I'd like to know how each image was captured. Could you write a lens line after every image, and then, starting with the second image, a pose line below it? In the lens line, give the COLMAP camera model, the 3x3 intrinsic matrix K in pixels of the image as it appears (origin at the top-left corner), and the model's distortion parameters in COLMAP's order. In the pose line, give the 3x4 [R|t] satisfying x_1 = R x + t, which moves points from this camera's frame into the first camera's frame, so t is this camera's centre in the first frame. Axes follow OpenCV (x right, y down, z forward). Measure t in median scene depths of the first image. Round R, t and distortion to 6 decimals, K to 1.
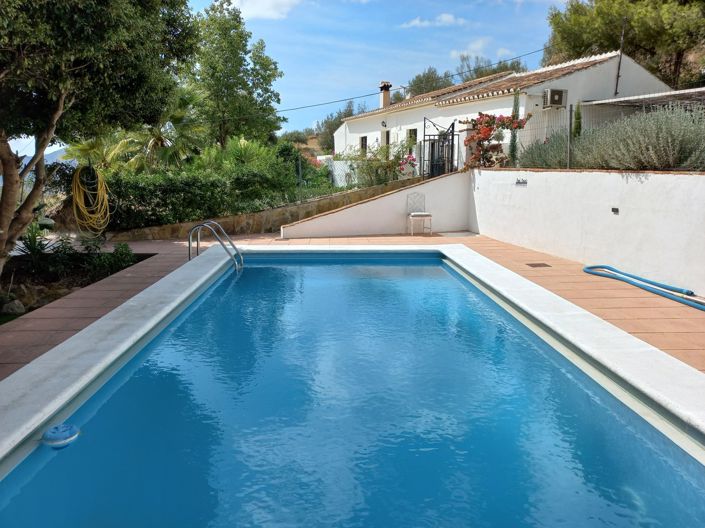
lens RADIAL K [[510.4, 0, 354.8], [0, 510.4, 263.8], [0, 0, 1]] dist [0.038627, 0.004479]
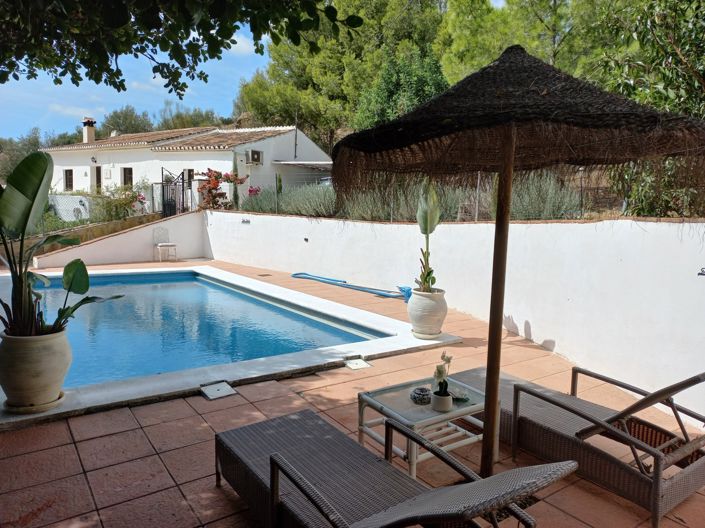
lens RADIAL K [[510.4, 0, 352.1], [0, 510.4, 262.9], [0, 0, 1]] dist [0.038627, 0.004479]
pose [[0.838633, -0.032376, 0.543734, -0.169719], [0.068530, 0.996571, -0.046357, 0.035855], [-0.540368, 0.076139, 0.837977, -0.287615]]
